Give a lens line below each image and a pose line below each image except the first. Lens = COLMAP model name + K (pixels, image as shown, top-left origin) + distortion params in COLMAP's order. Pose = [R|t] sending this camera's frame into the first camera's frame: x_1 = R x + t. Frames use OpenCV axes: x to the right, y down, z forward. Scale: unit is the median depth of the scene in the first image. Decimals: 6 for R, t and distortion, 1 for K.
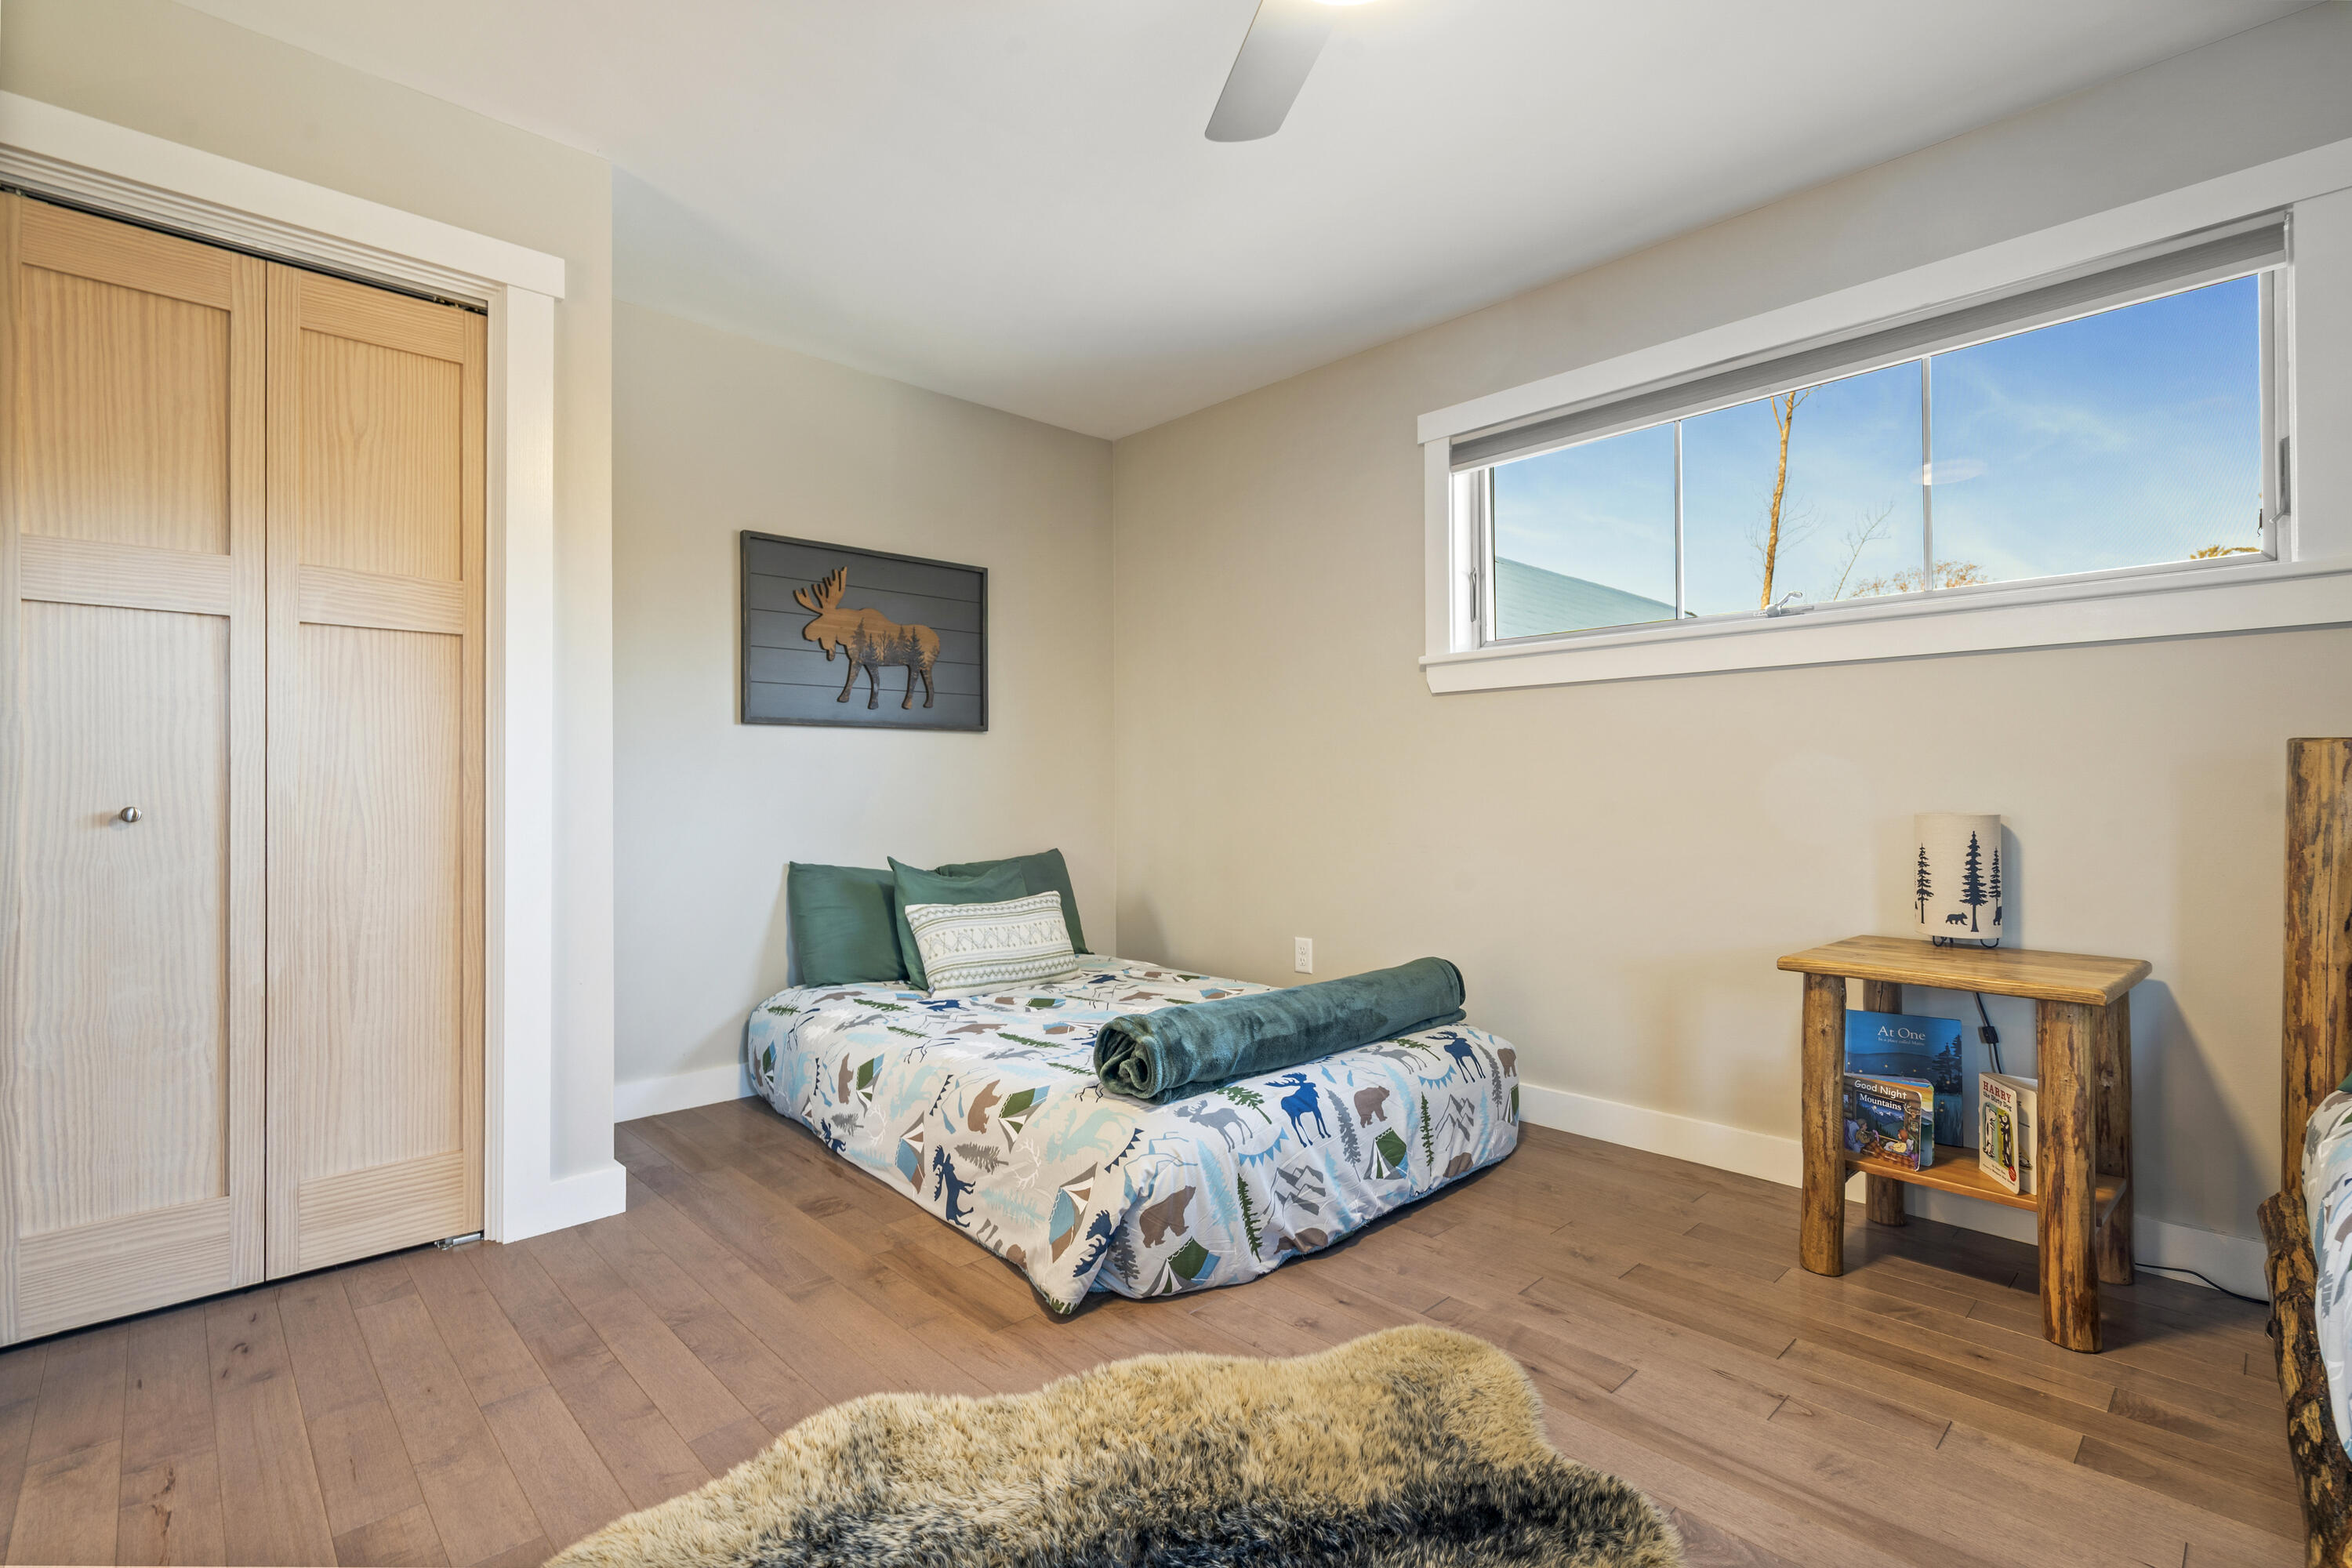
lens RADIAL K [[1071.7, 0, 1159.9], [0, 1071.7, 780.1], [0, 0, 1]] dist [-0.012213, 0.002128]
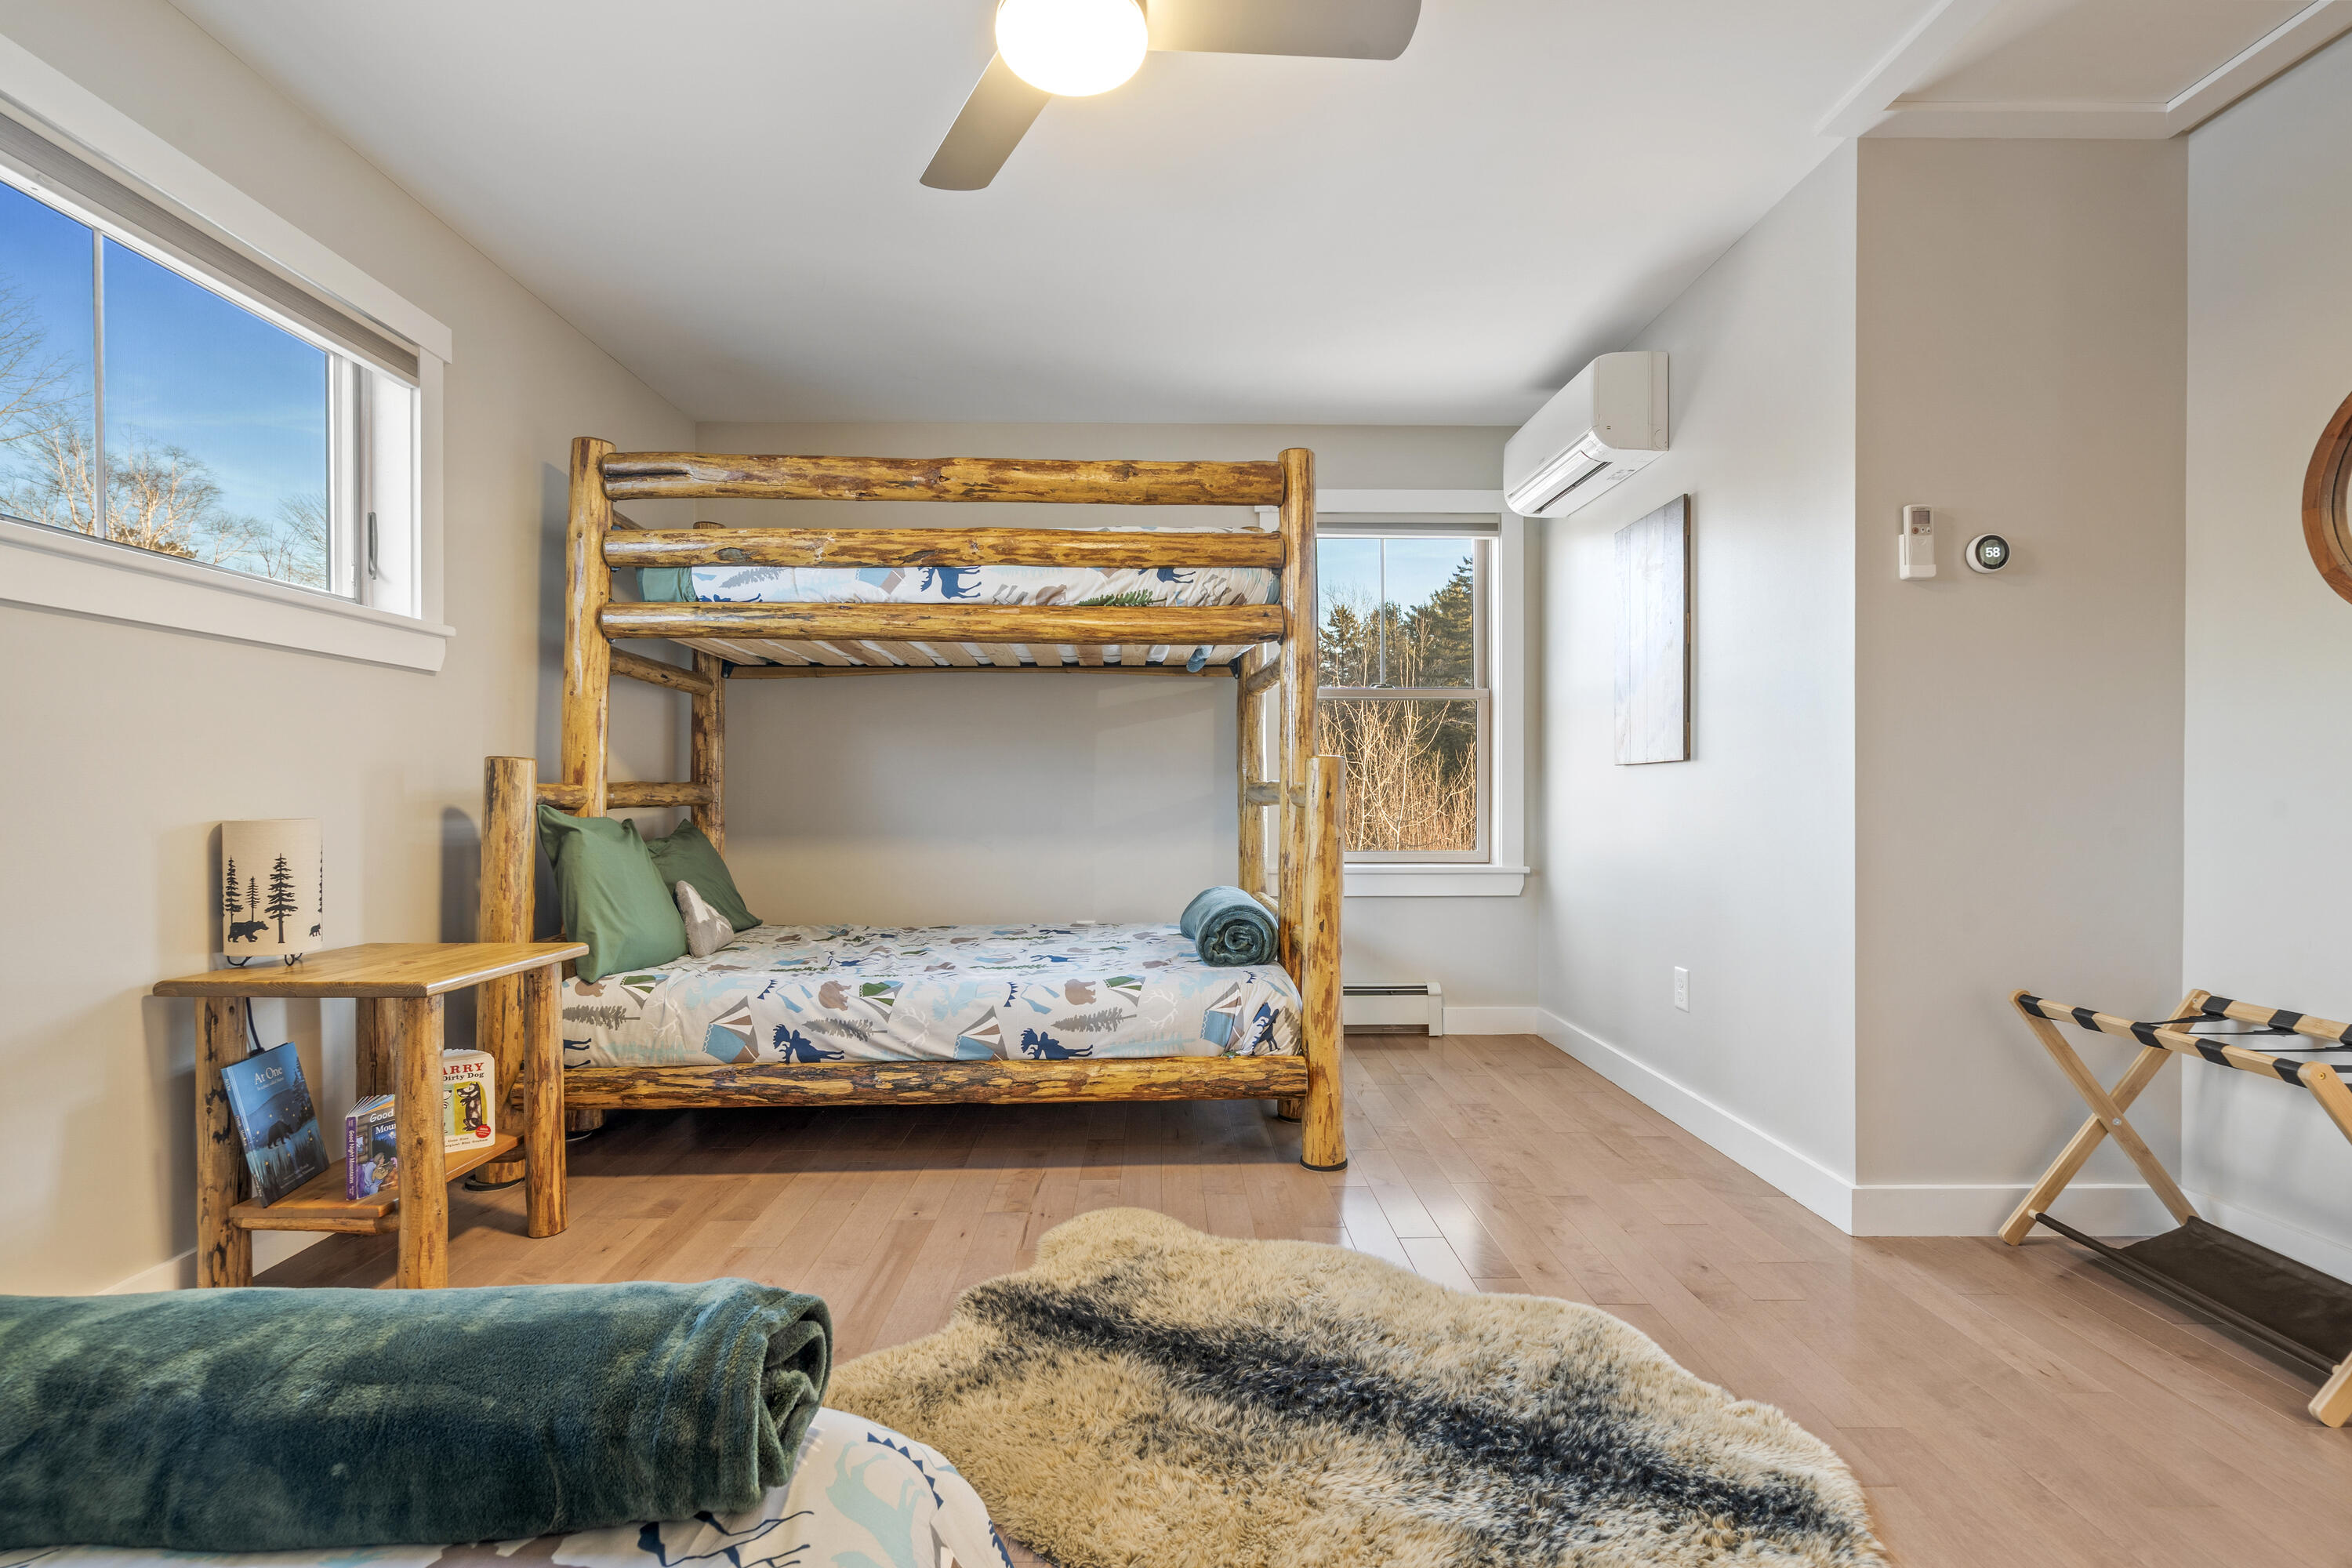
lens RADIAL K [[1071.7, 0, 1174.5], [0, 1071.7, 798.4], [0, 0, 1]] dist [-0.012213, 0.002128]
pose [[-0.741017, -0.003818, 0.671476, -0.435520], [-0.004930, 0.999988, 0.000246, 0.010057], [-0.671468, -0.003127, -0.741027, 1.162979]]
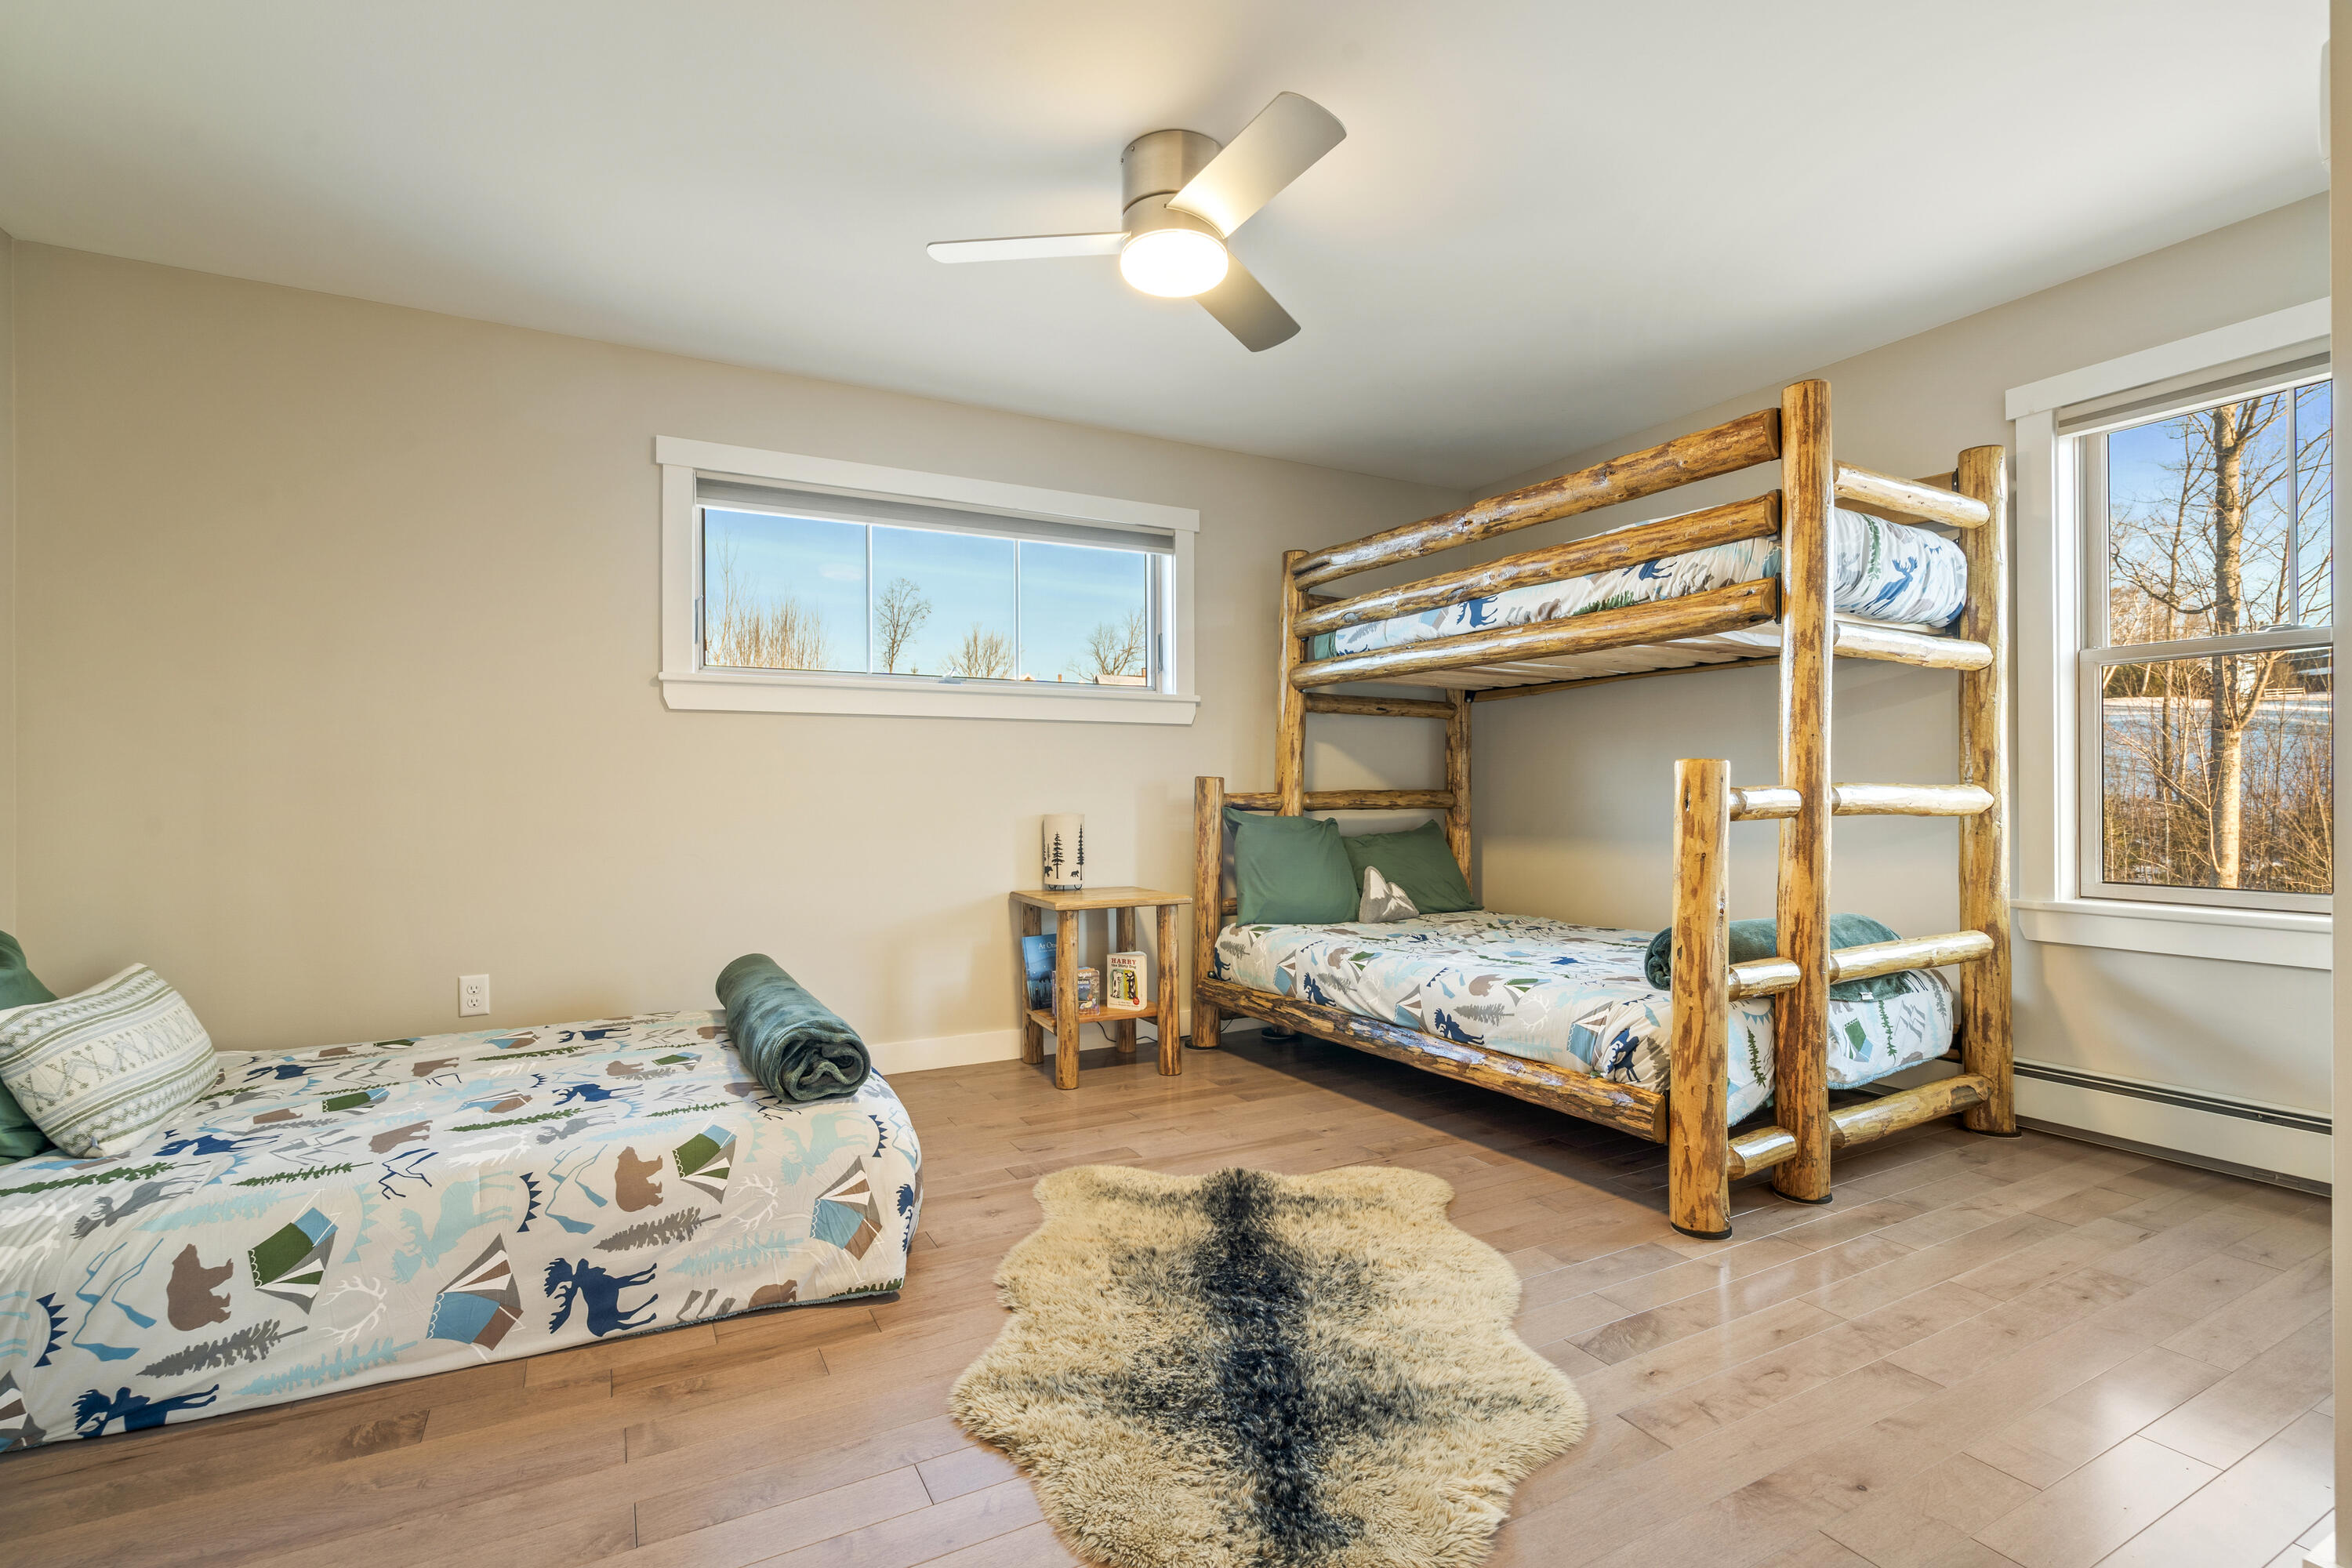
lens RADIAL K [[1071.7, 0, 1168.7], [0, 1071.7, 791.0], [0, 0, 1]] dist [-0.012213, 0.002128]
pose [[0.257685, 0.003336, 0.966223, -0.897047], [-0.004887, 0.999986, -0.002149, -0.002144], [-0.966217, -0.004168, 0.257697, 0.388868]]
